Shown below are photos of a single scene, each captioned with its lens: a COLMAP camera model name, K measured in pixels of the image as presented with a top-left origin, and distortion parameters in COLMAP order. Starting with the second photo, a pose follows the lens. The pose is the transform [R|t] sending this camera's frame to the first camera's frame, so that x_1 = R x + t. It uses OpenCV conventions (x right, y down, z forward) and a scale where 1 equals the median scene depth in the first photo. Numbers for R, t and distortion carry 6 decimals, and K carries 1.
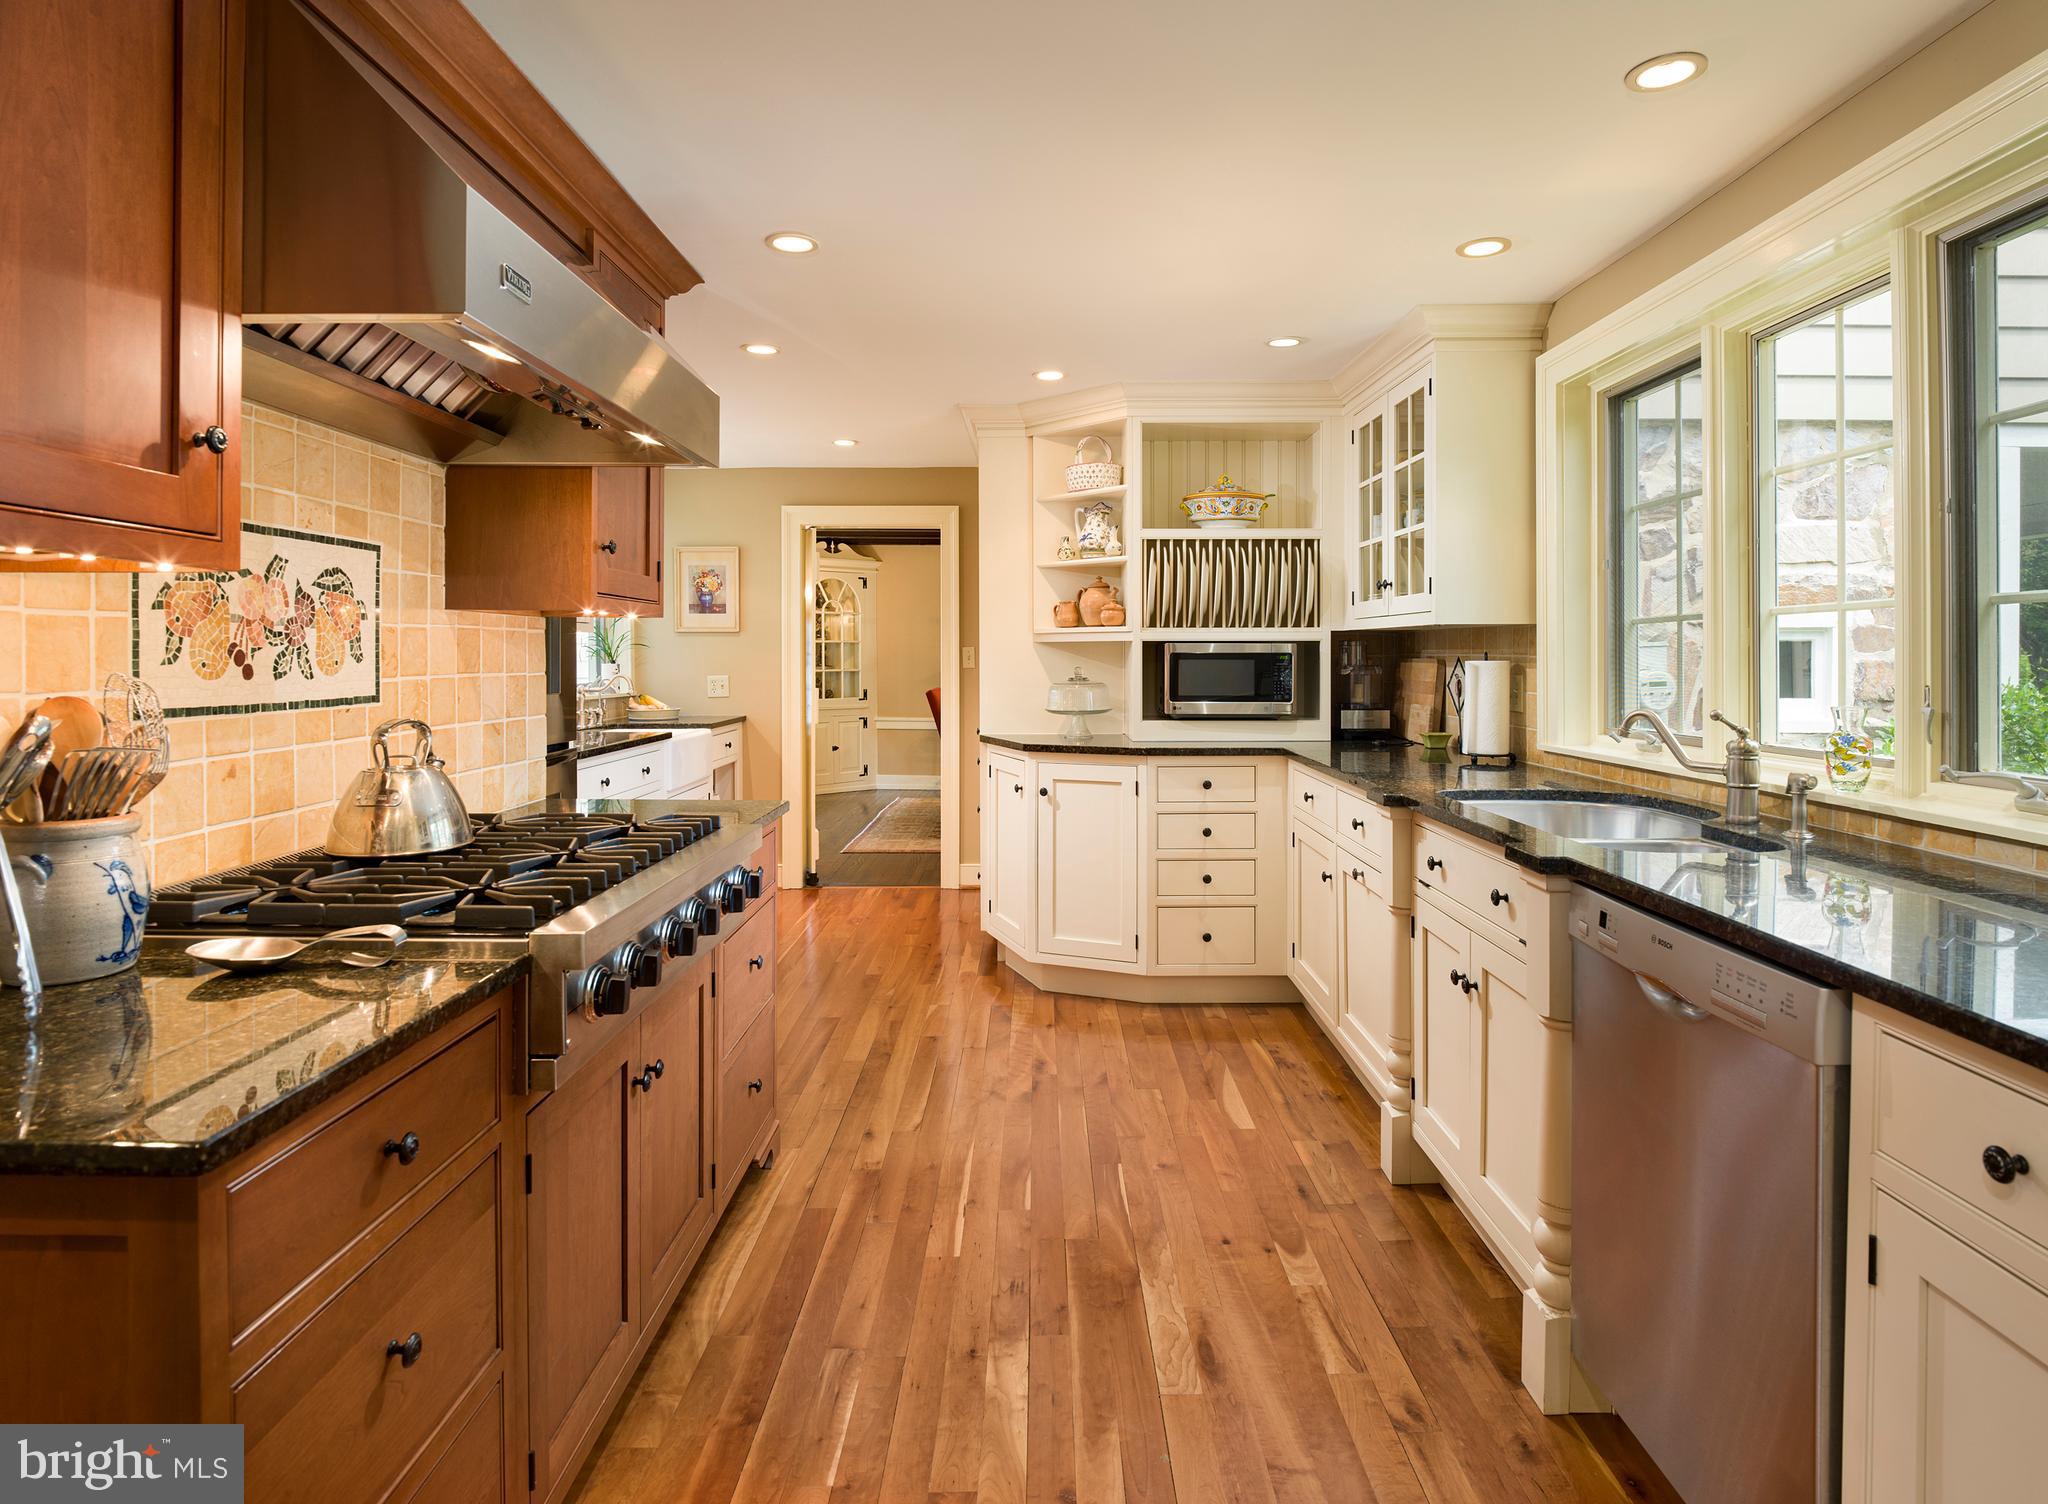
lens RADIAL K [[1080.8, 0, 1024.0], [0, 1080.8, 667.7], [0, 0, 1]] dist [0.012515, -0.026153]
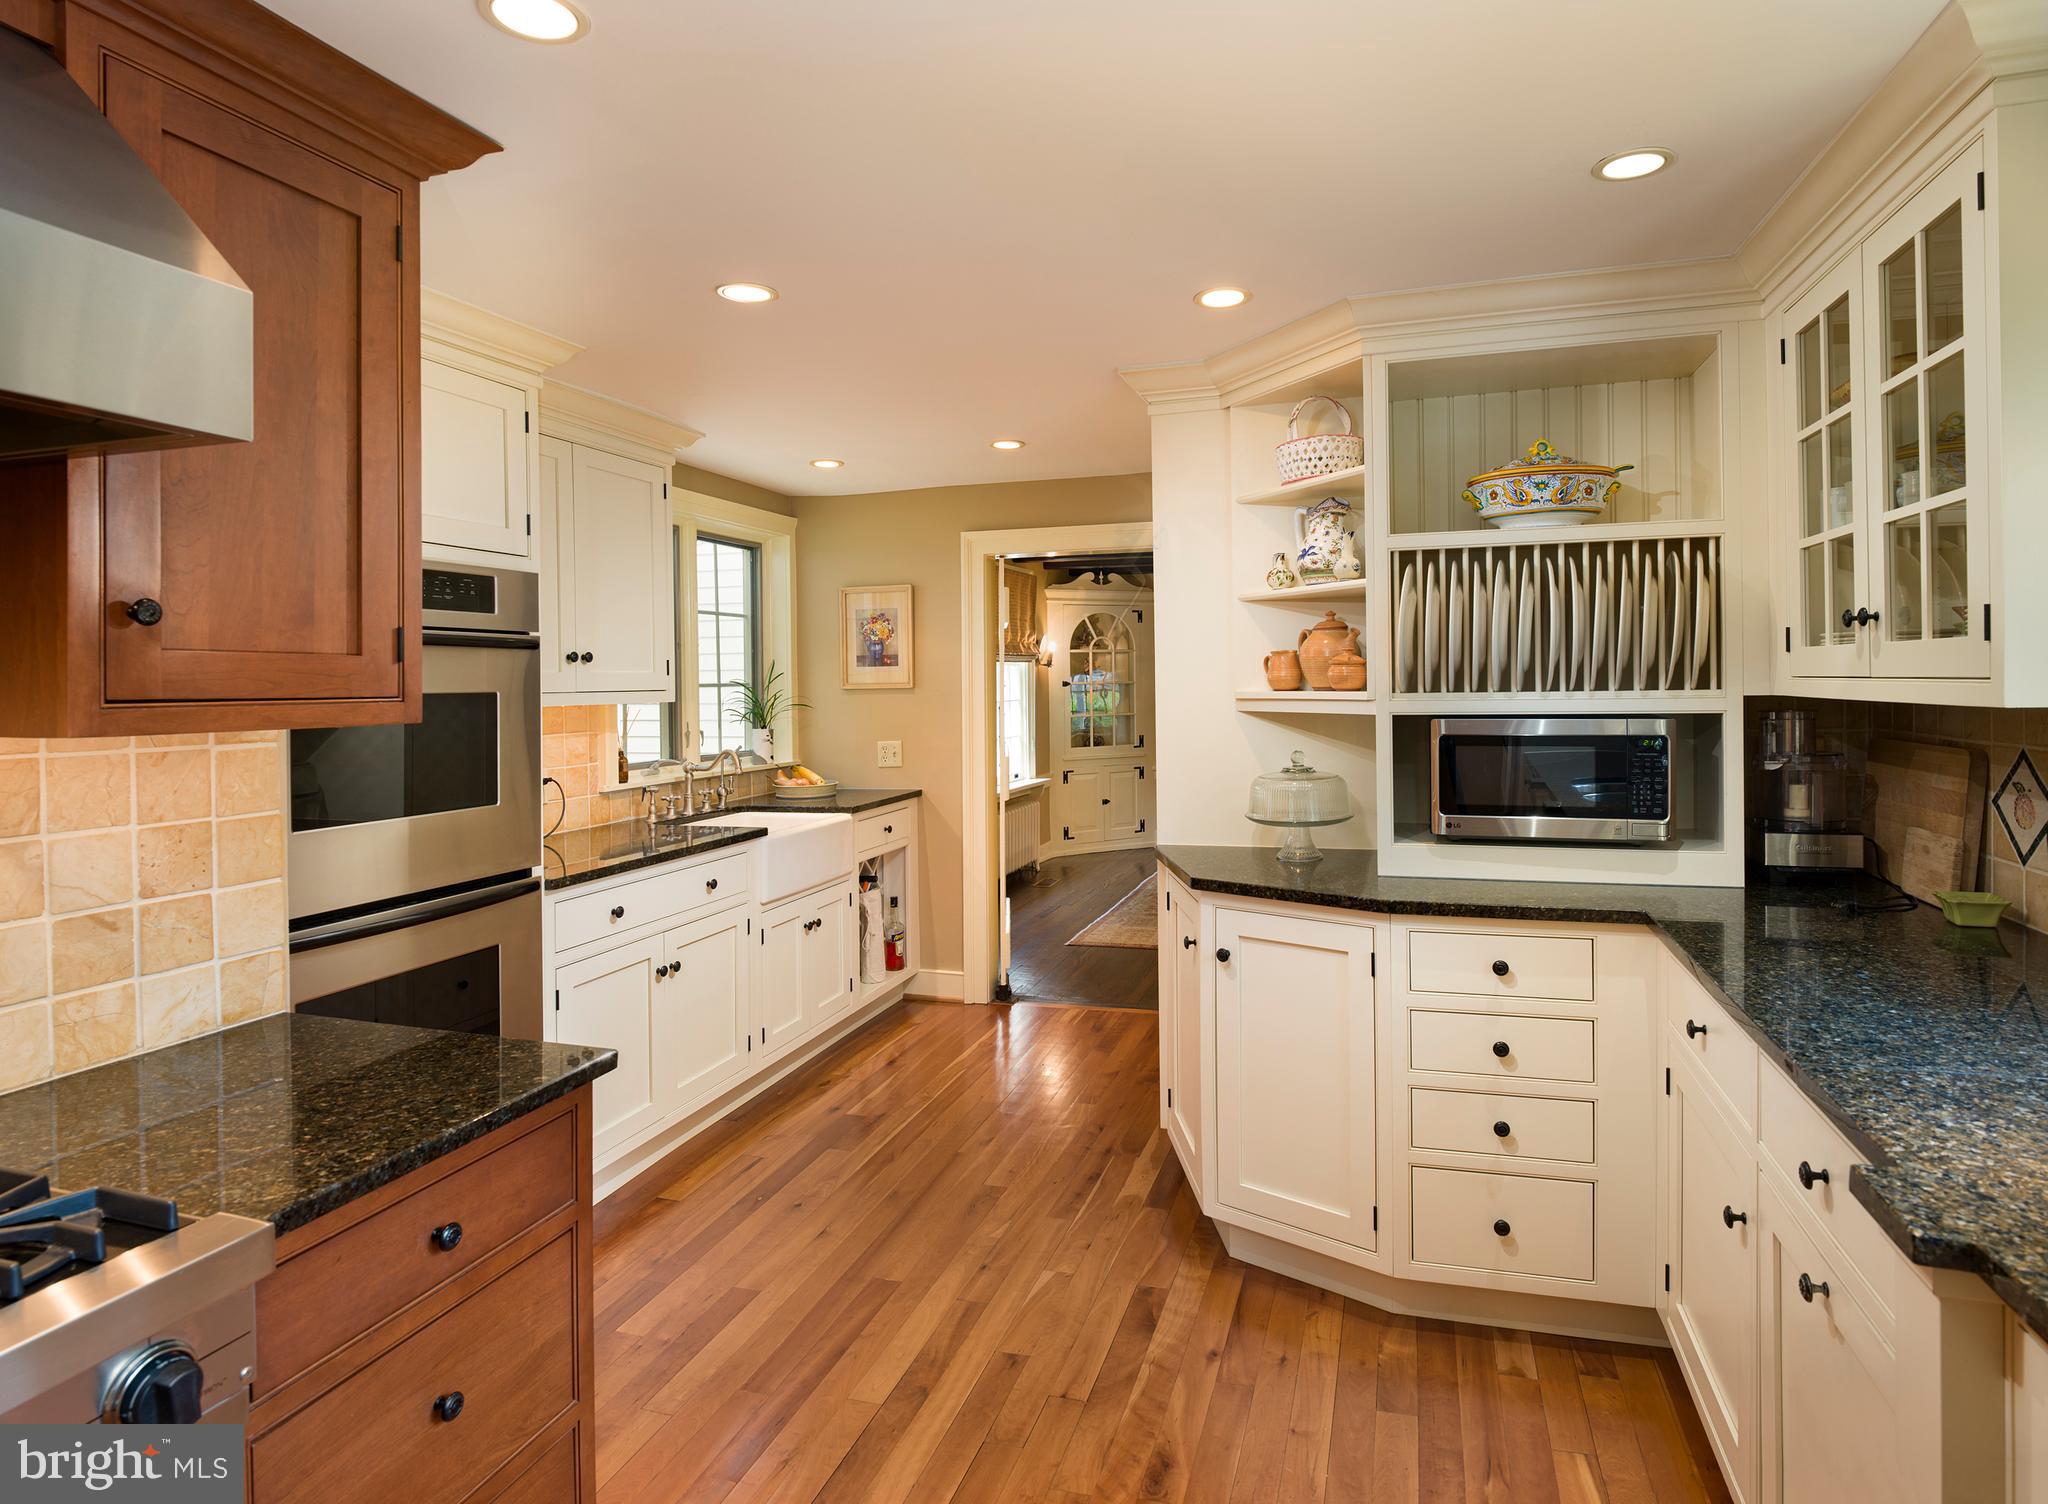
lens RADIAL K [[1057.9, 0, 1023.9], [0, 1057.9, 690.5], [0, 0, 1]] dist [-0.015567, -0.000860]
pose [[0.947578, -0.007219, -0.319442, 0.109050], [0.006627, 0.999974, -0.002938, -0.040899], [0.319455, 0.000667, 0.947601, 0.381035]]
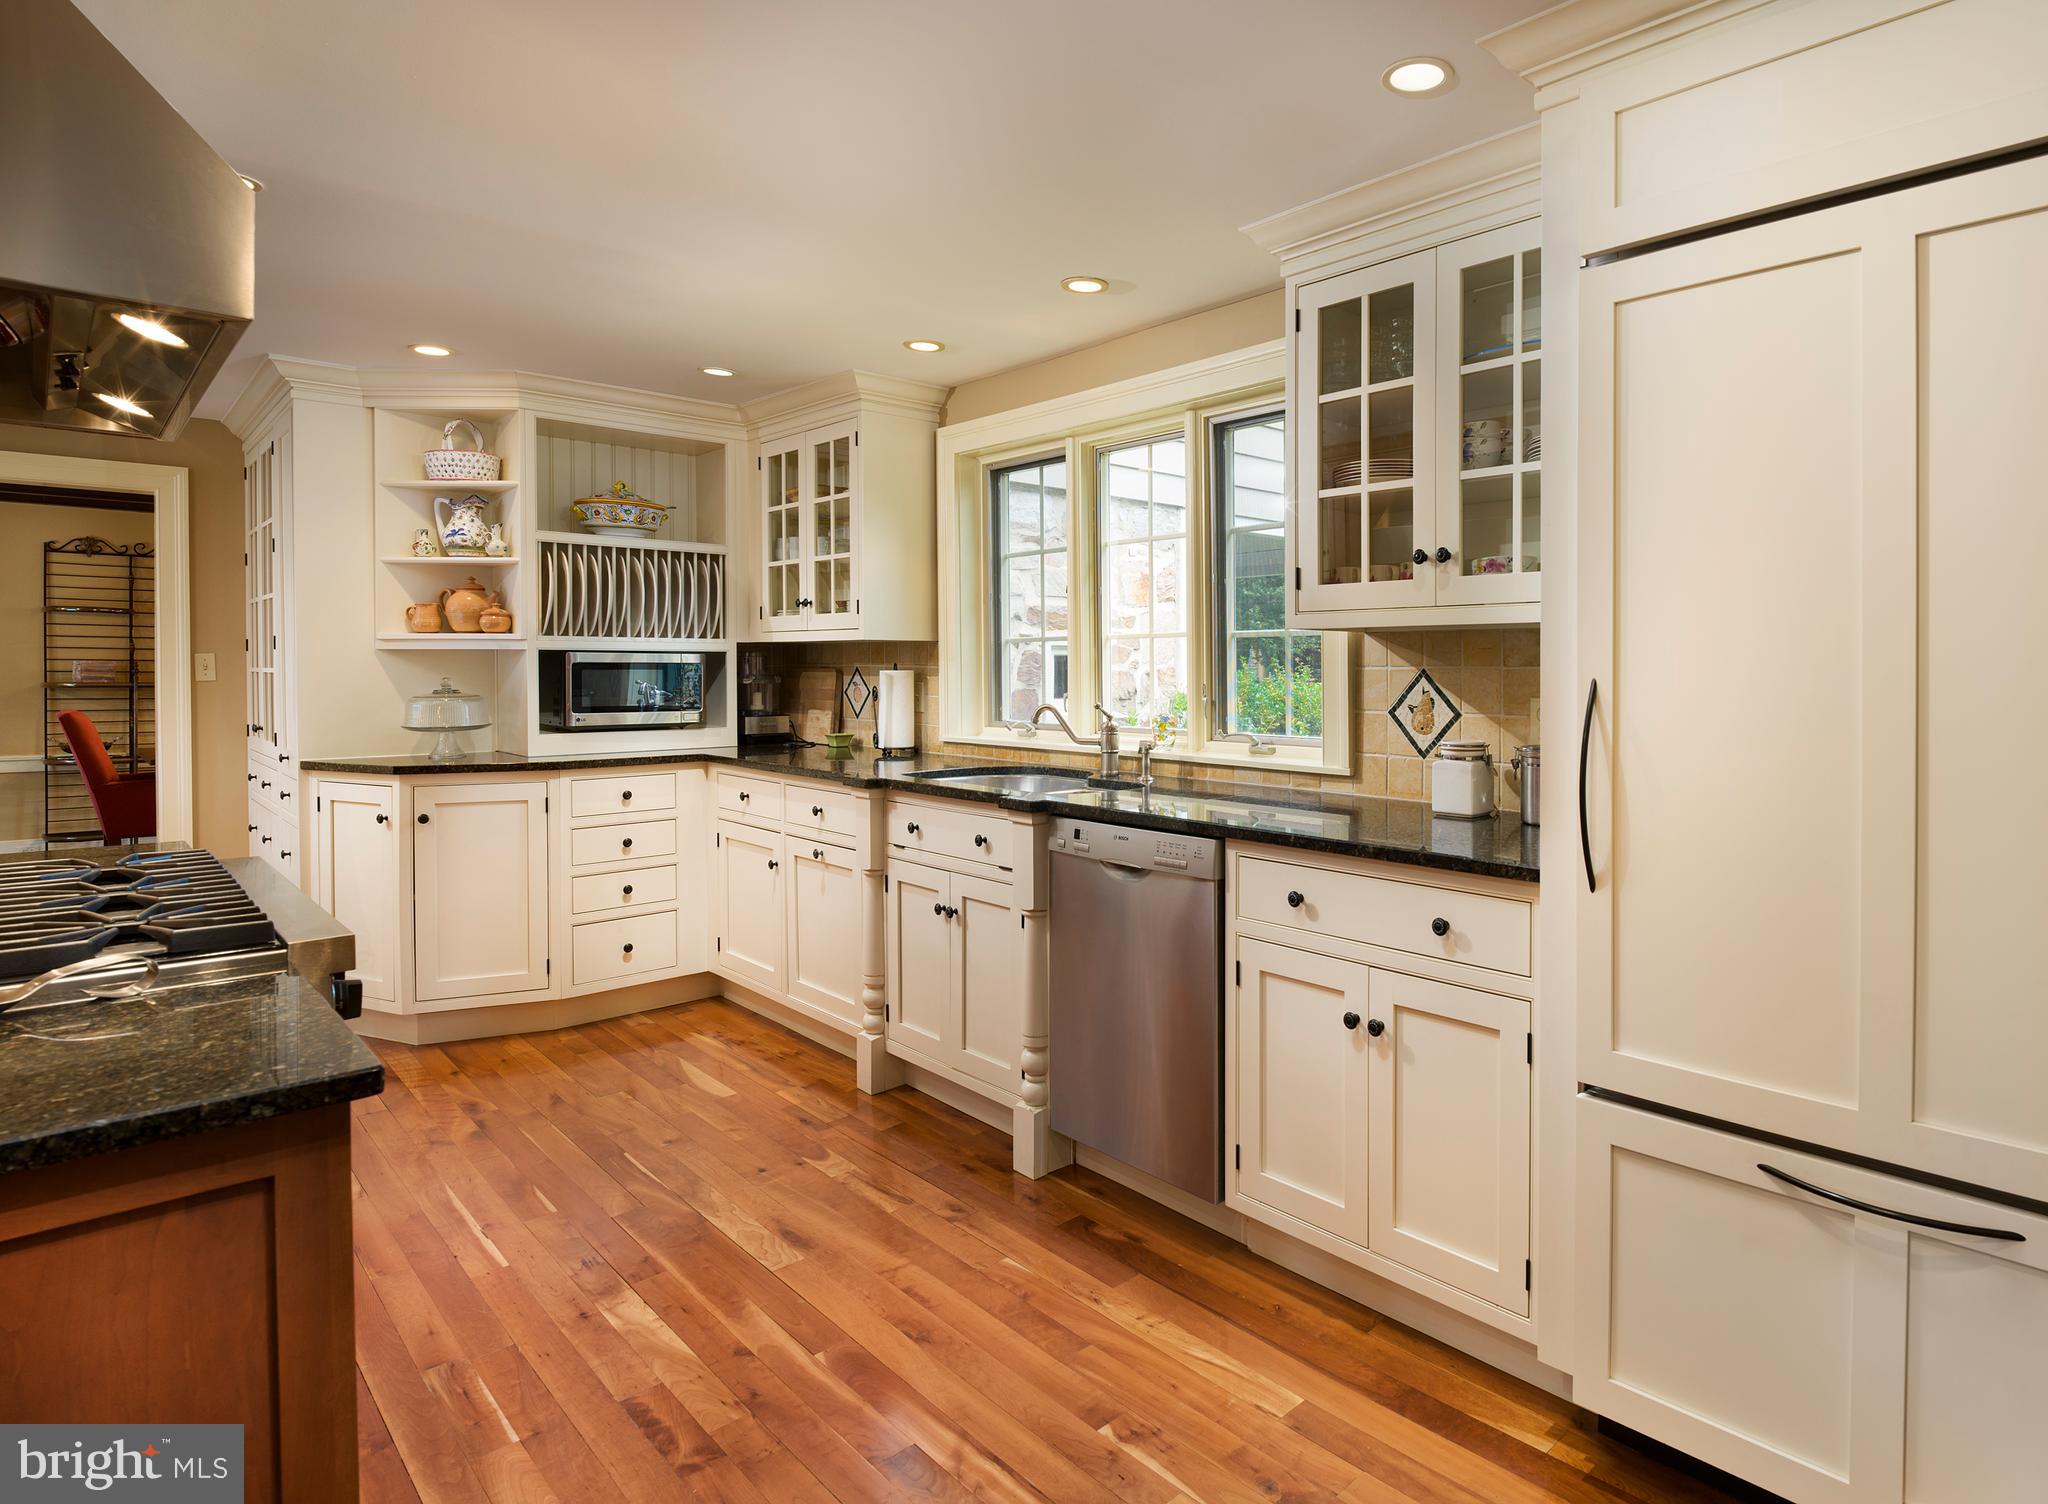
lens RADIAL K [[1122.6, 0, 1241.7], [0, 1122.6, 681.2], [0, 0, 1]] dist [-0.001771, -0.001196]
pose [[0.674930, -0.007701, 0.737842, -0.209422], [0.006117, 0.999970, 0.004842, 0.001703], [-0.737856, 0.001245, 0.674957, -0.115351]]
